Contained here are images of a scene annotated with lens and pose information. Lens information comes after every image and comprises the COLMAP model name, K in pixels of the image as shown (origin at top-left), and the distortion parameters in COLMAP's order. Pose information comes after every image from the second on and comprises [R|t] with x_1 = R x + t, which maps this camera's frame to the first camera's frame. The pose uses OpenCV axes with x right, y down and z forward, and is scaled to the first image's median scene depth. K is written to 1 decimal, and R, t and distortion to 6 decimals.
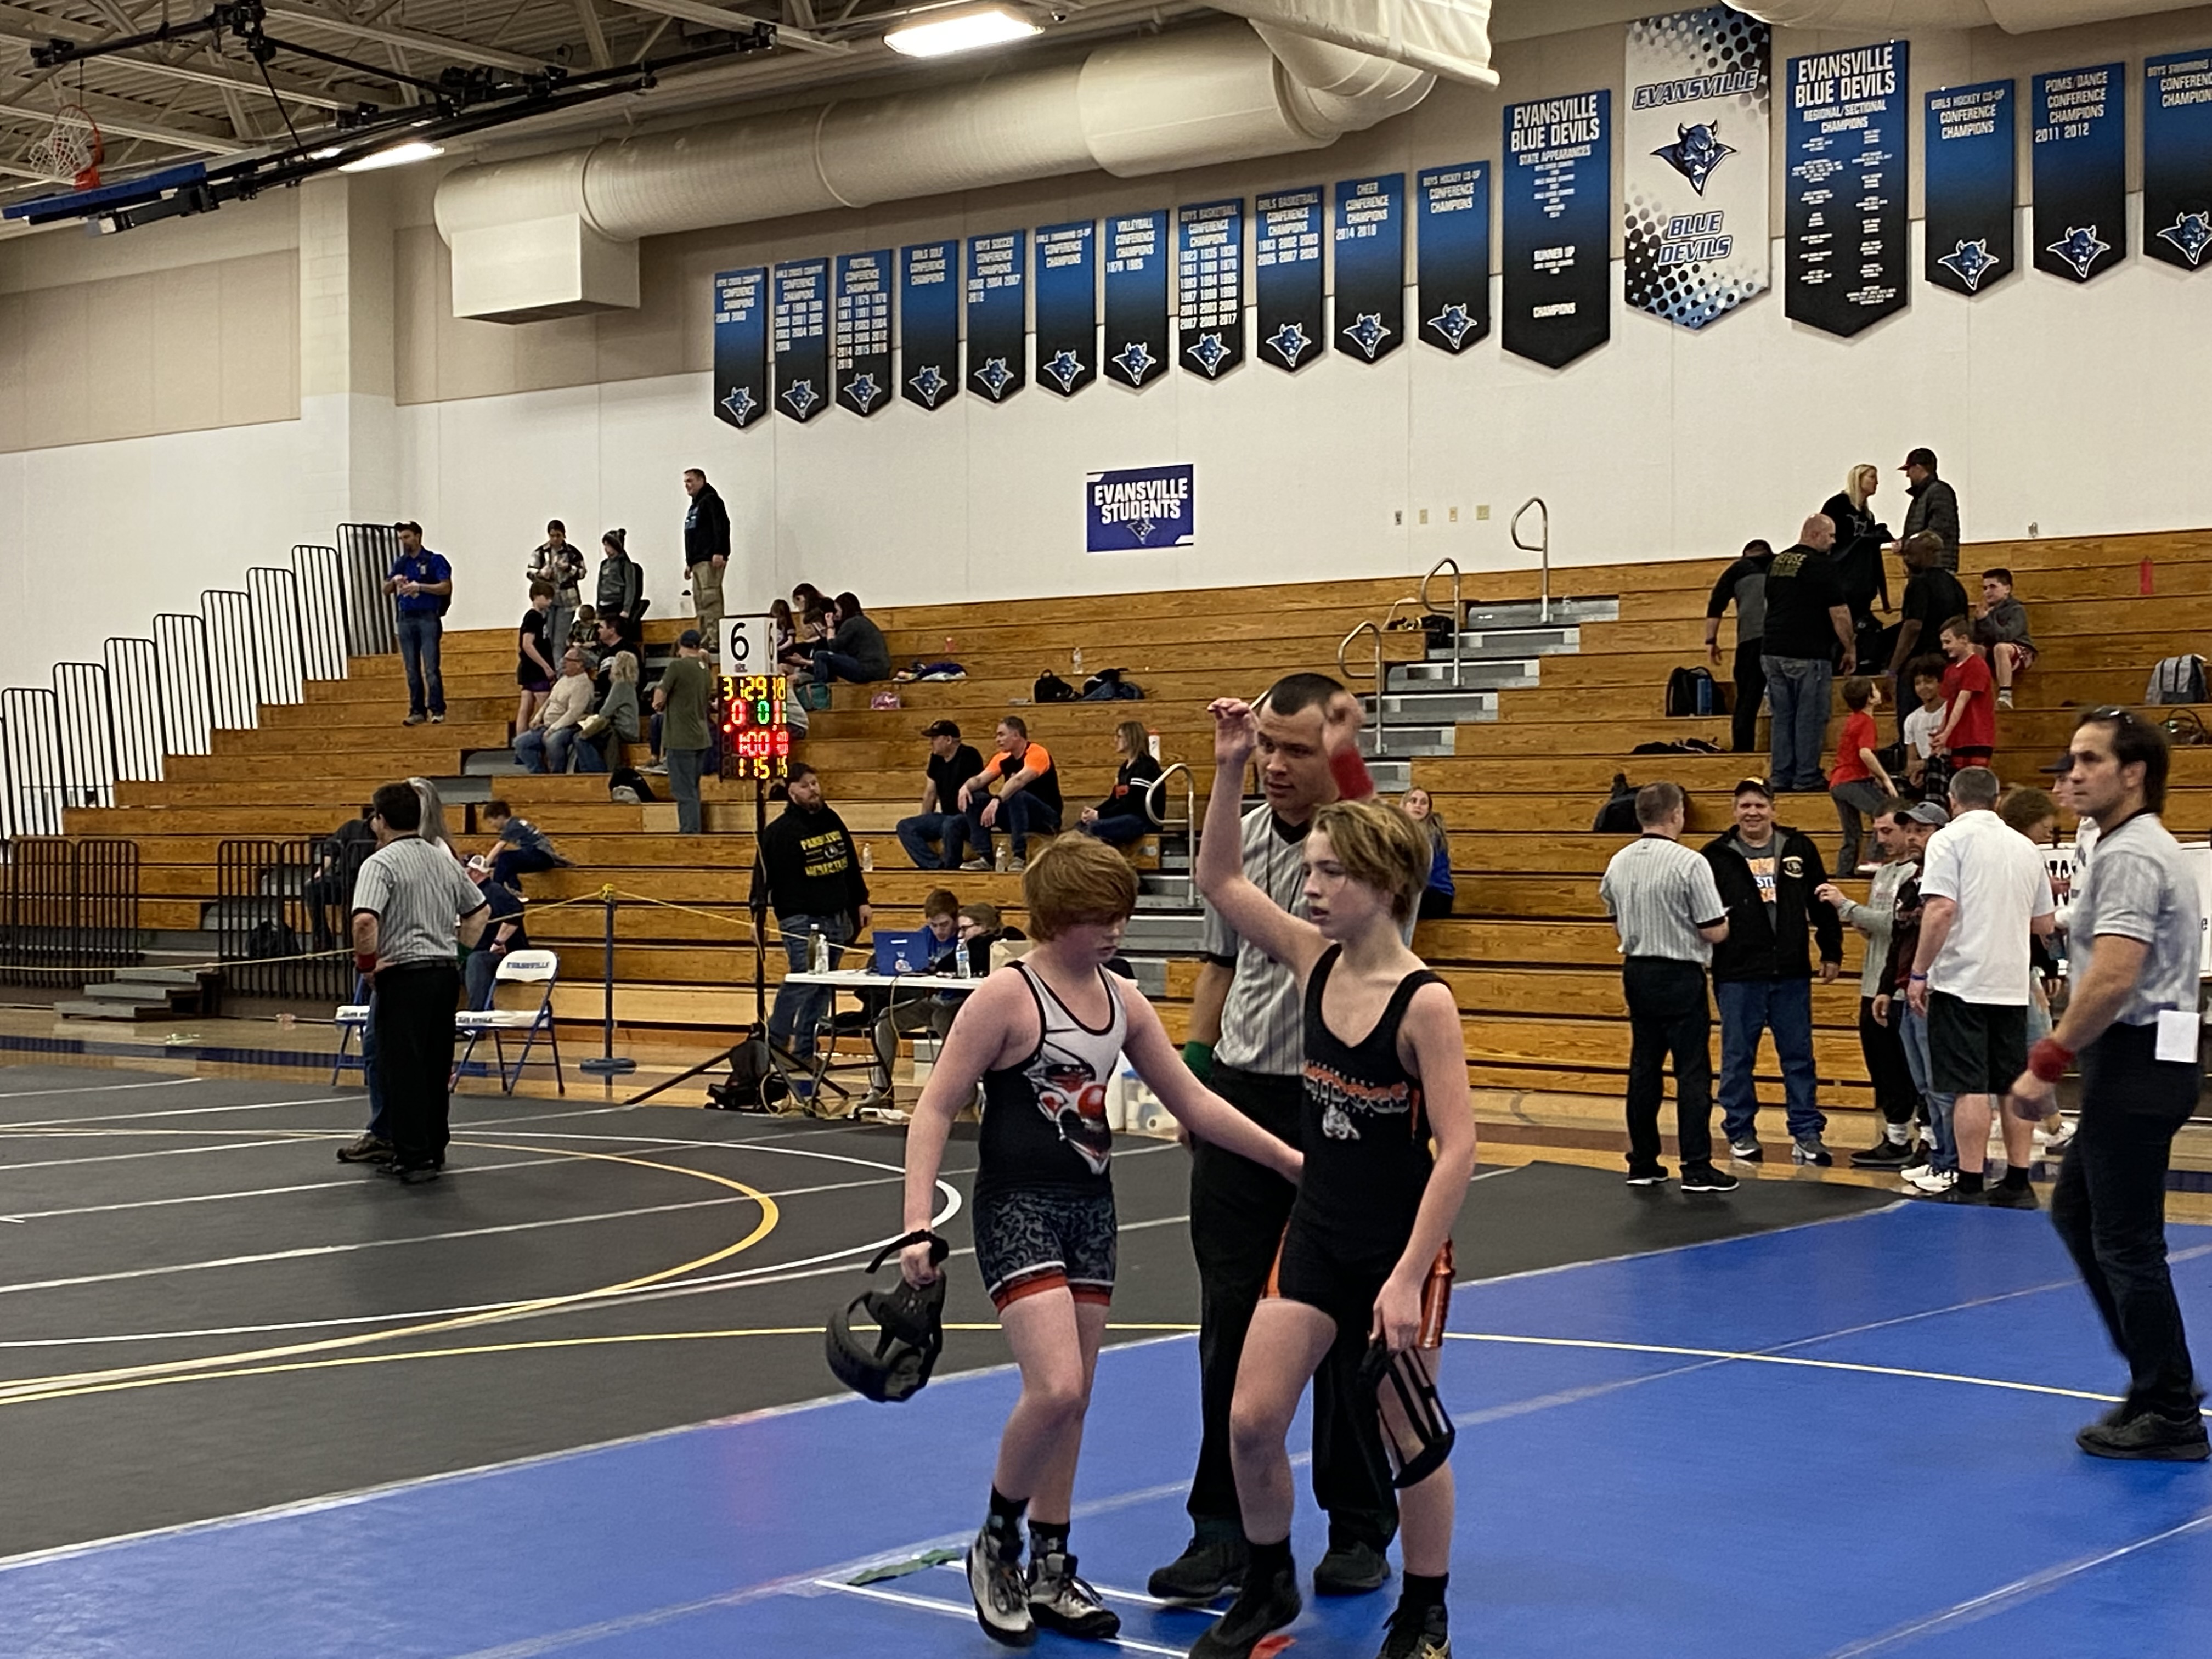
lens RADIAL K [[3525.6, 0, 1066.5], [0, 3525.6, 784.4], [0, 0, 1]] dist [0.236935, -0.809039]
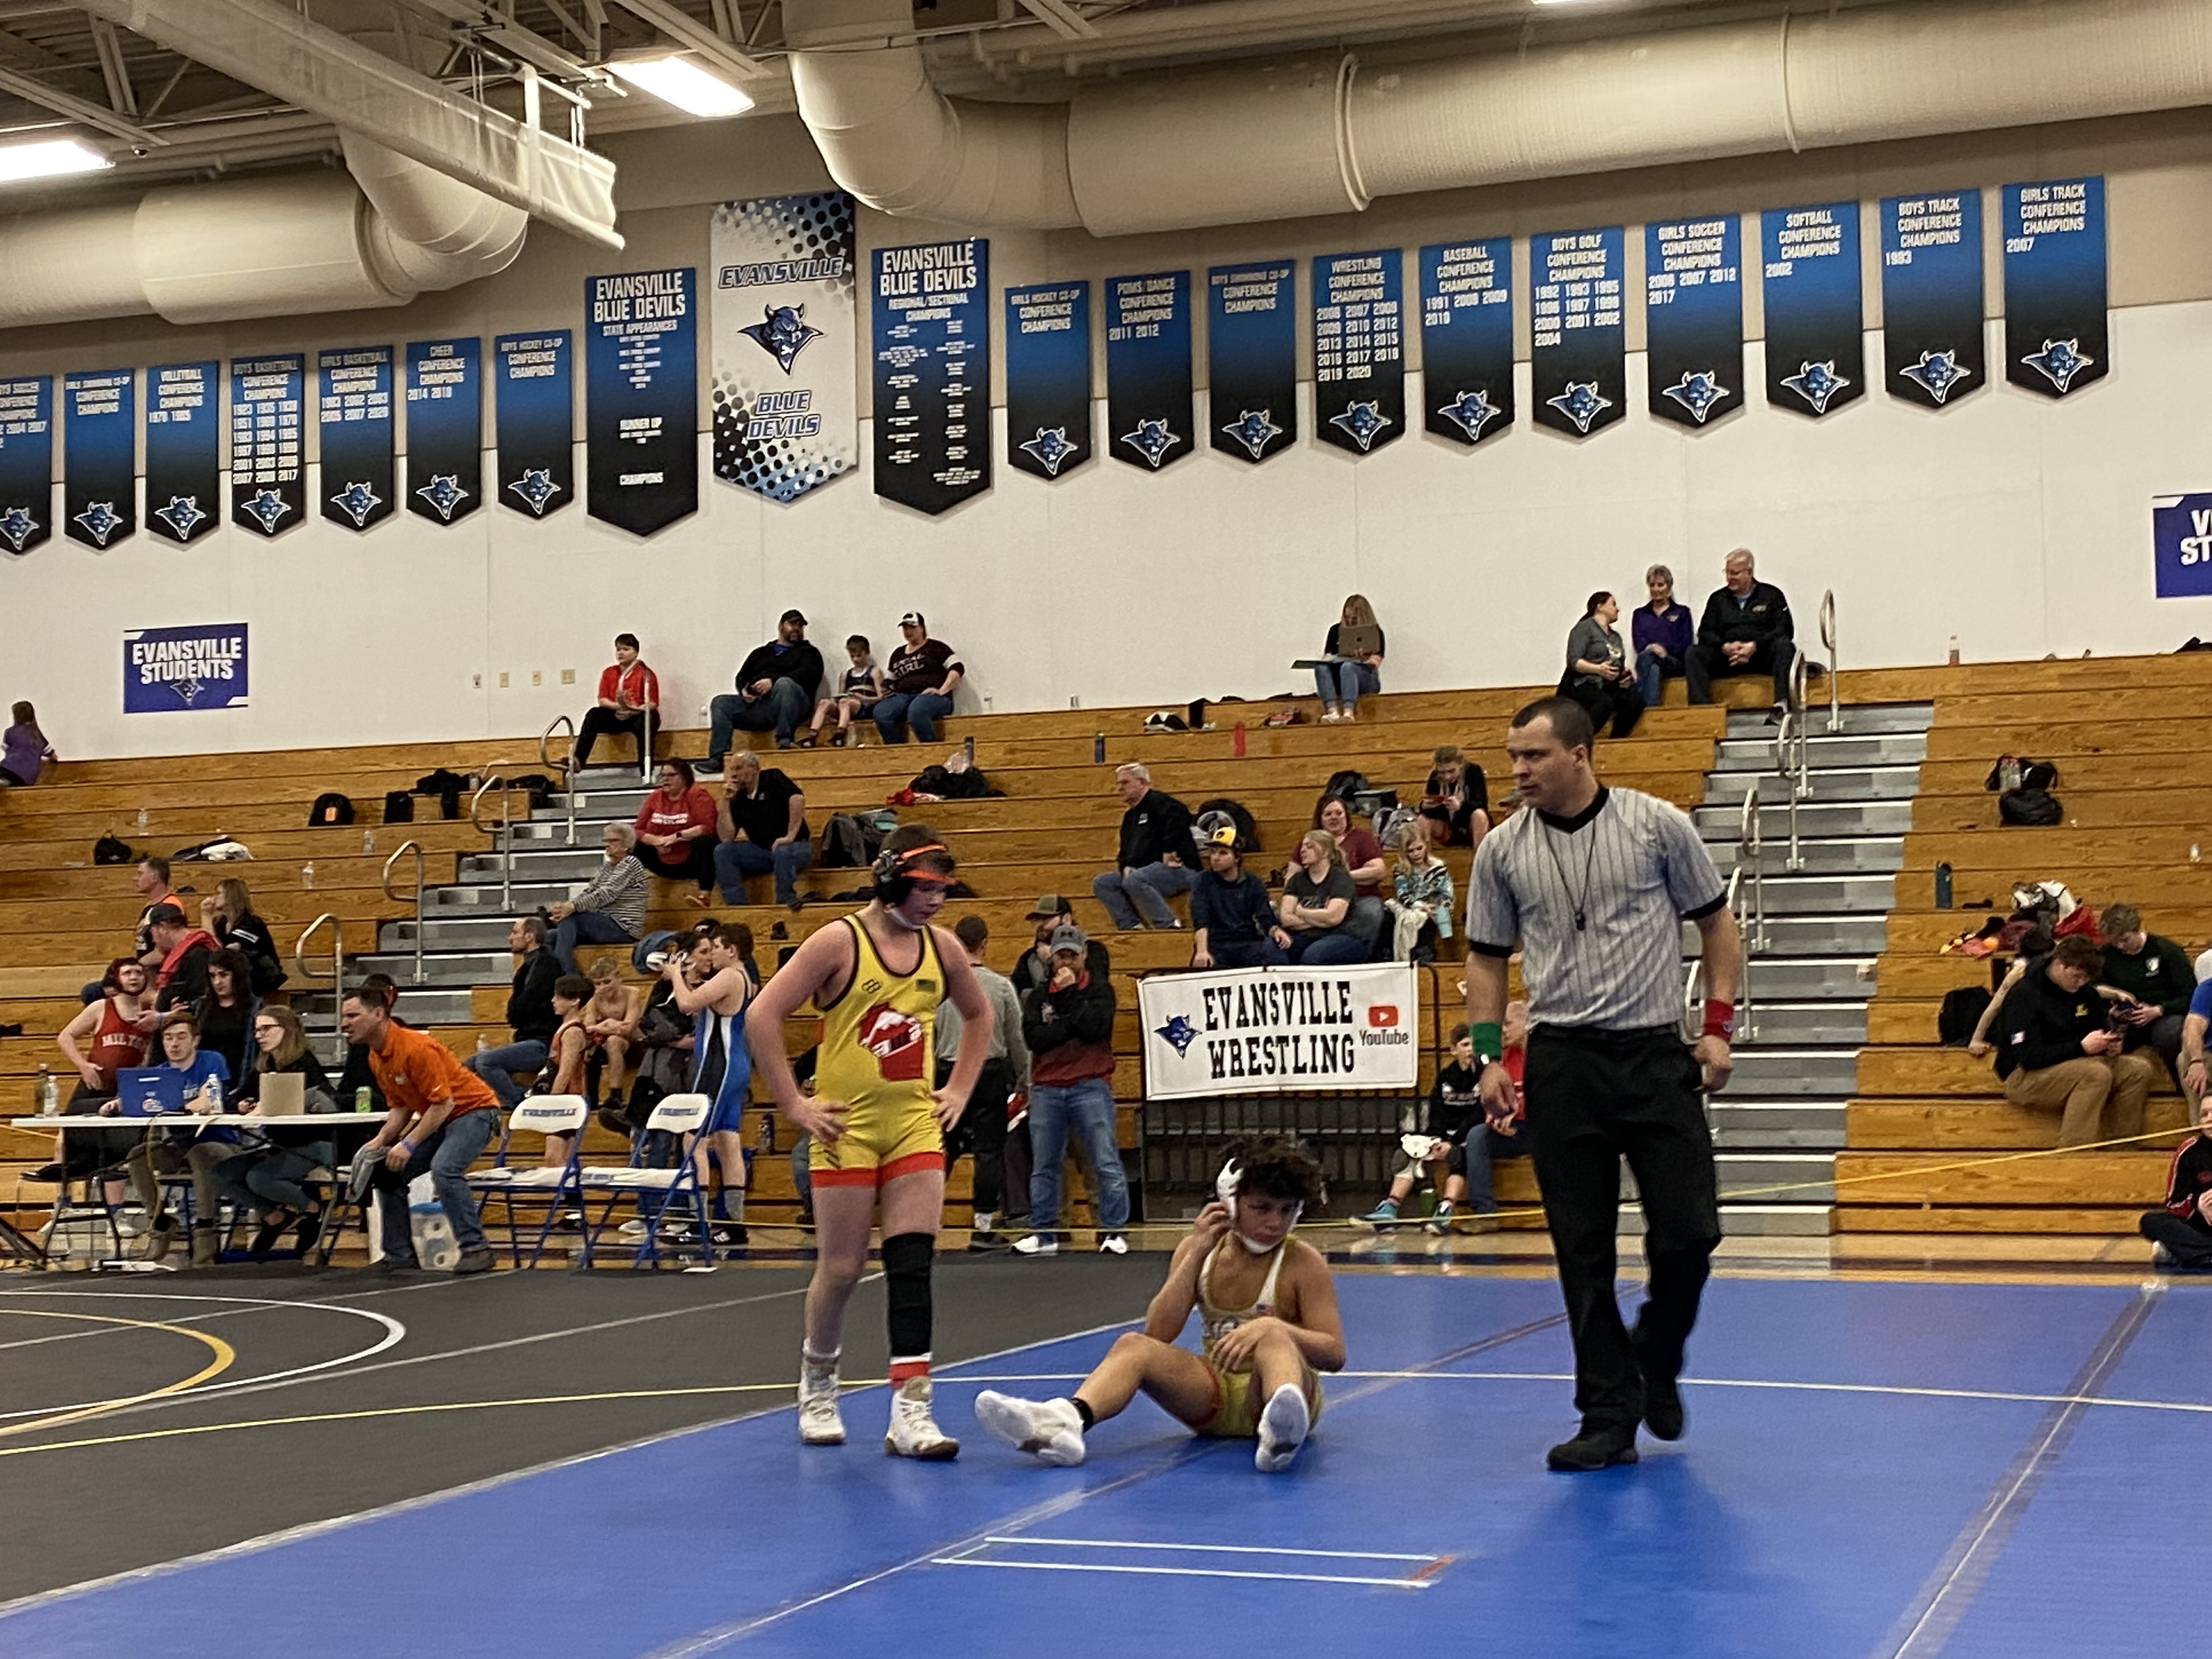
lens RADIAL K [[3525.6, 0, 1066.5], [0, 3525.6, 784.4], [0, 0, 1]] dist [0.236935, -0.809039]
pose [[0.940017, 0.011306, 0.340940, -0.088857], [0.010896, 0.997945, -0.063136, 0.017820], [-0.340953, 0.063064, 0.937963, 0.016388]]
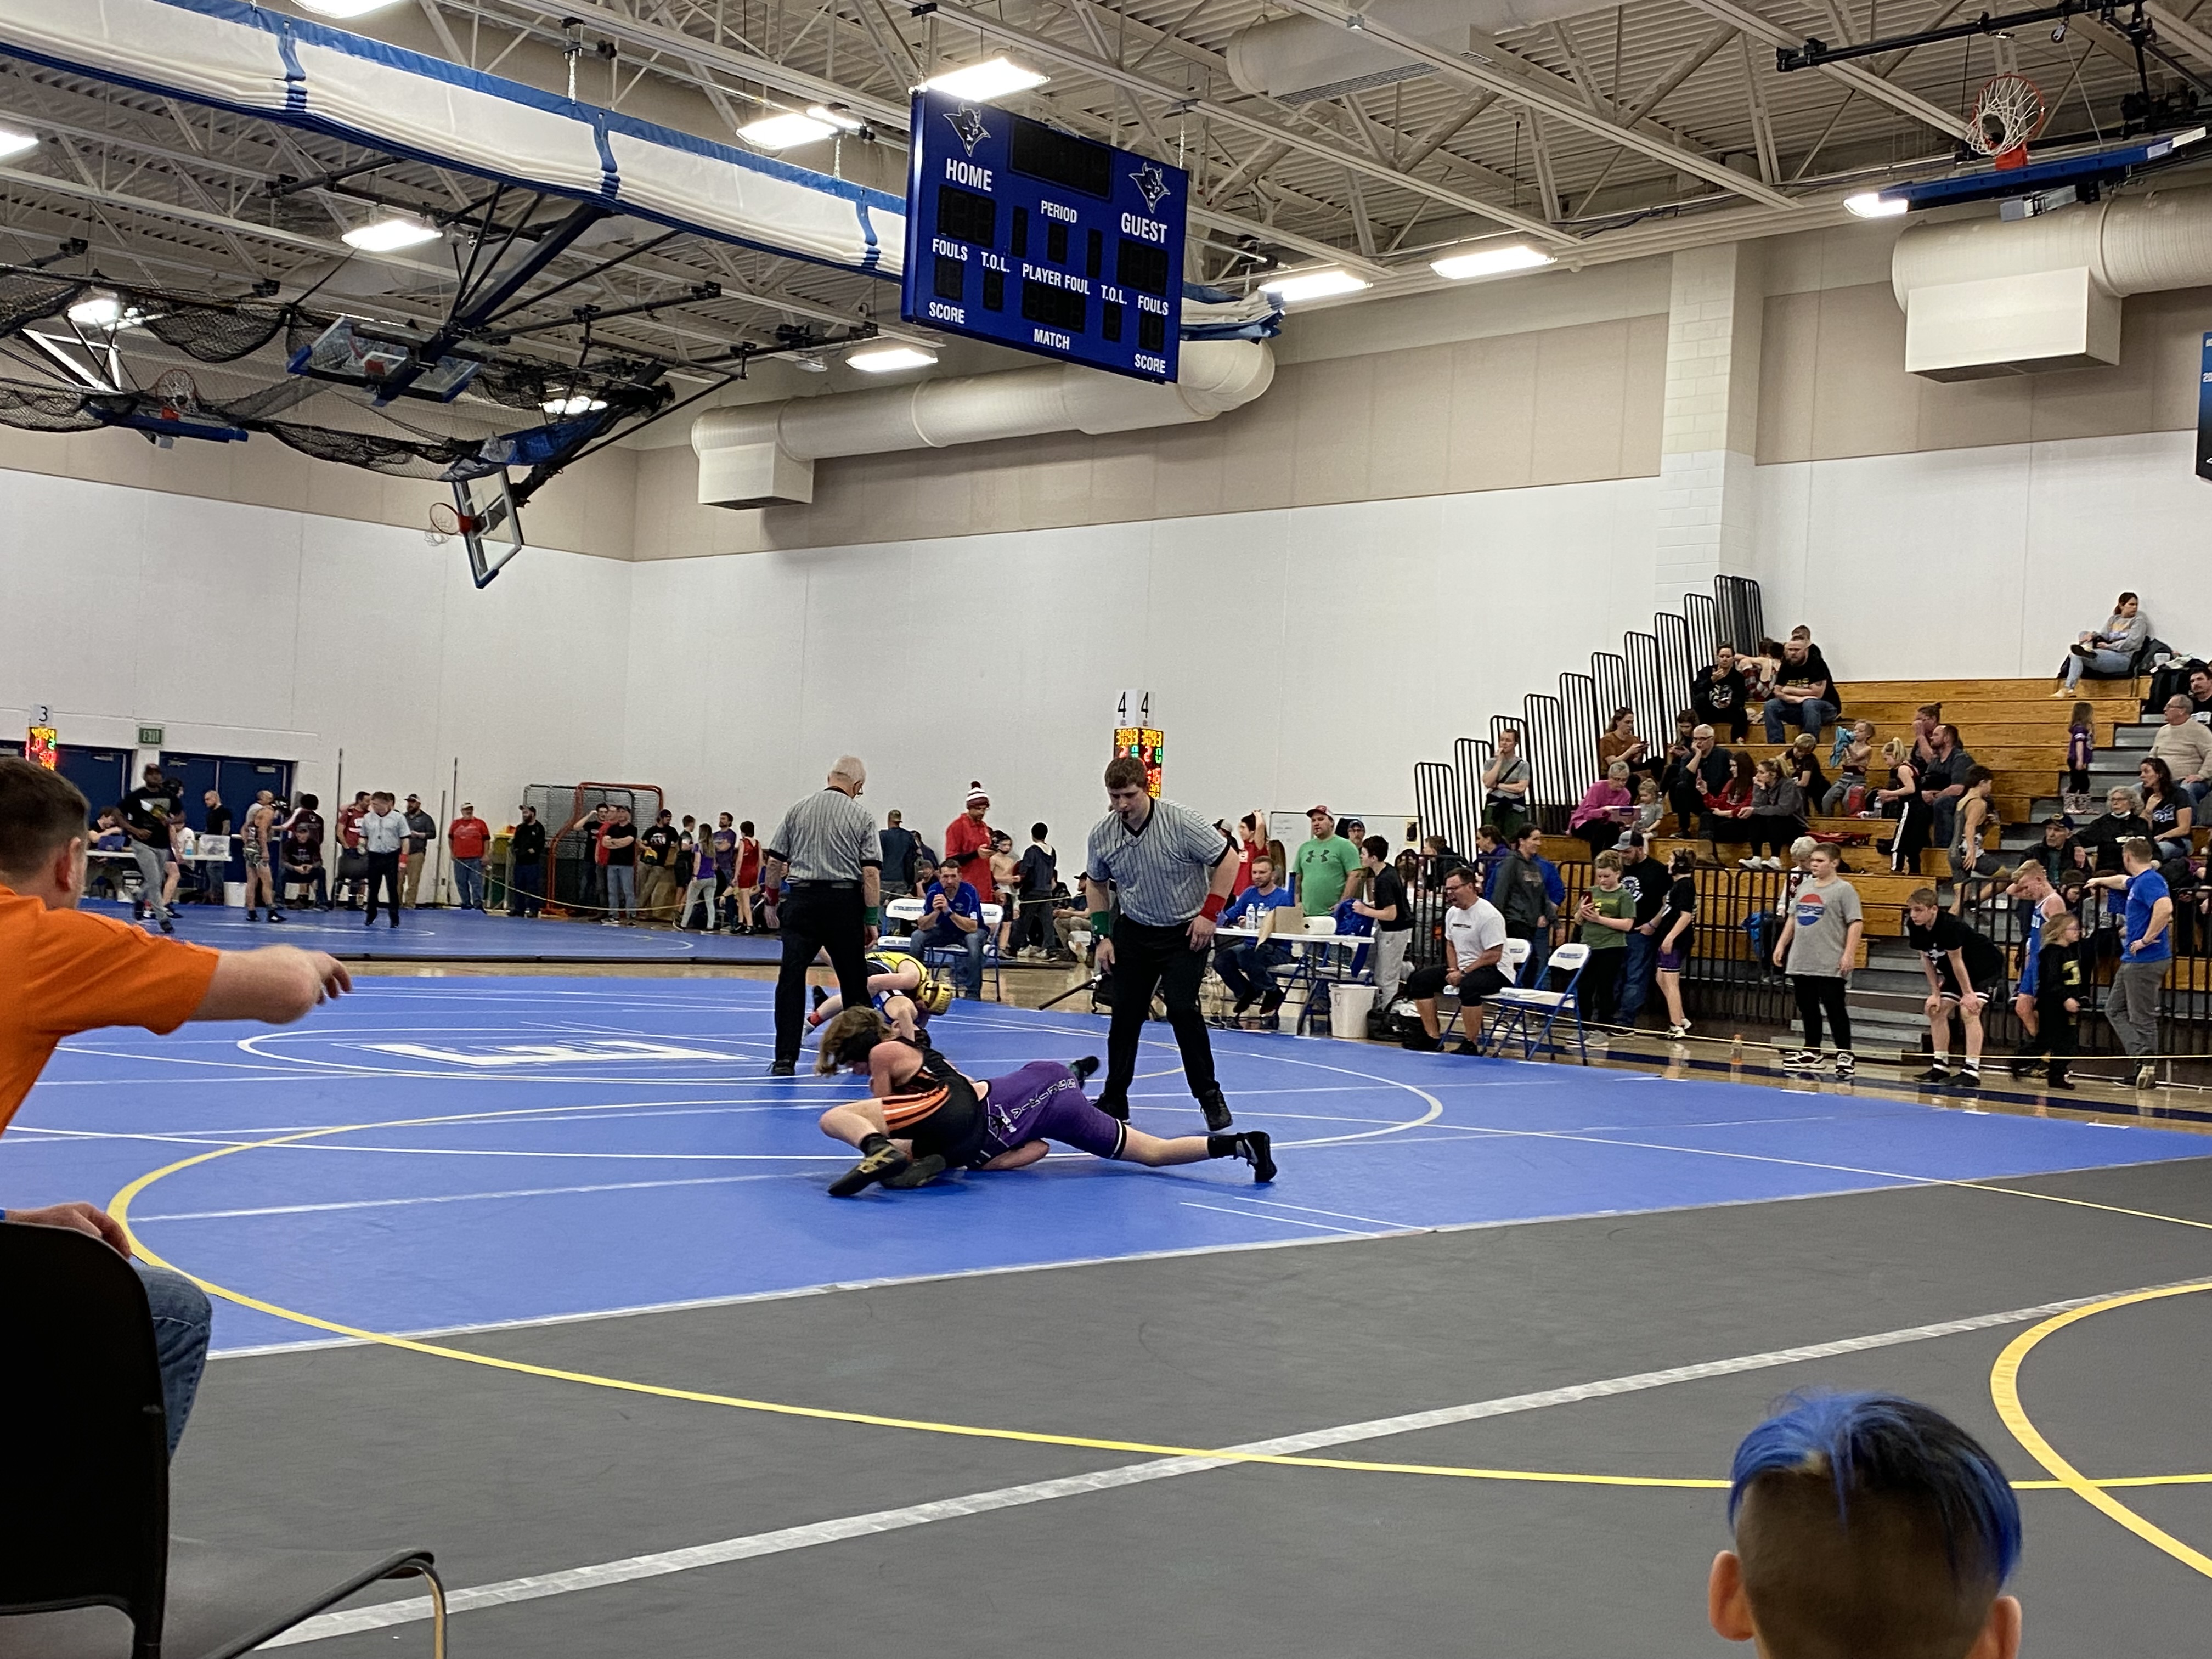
lens RADIAL K [[2611.4, 0, 1106.0], [0, 2611.4, 829.5], [0, 0, 1]] dist [0.132108, -0.410955]
pose [[0.994873, 0.053523, -0.085807, -0.390563], [-0.054183, 0.998517, -0.005374, 0.018584], [0.085392, 0.009996, 0.996297, 0.277002]]
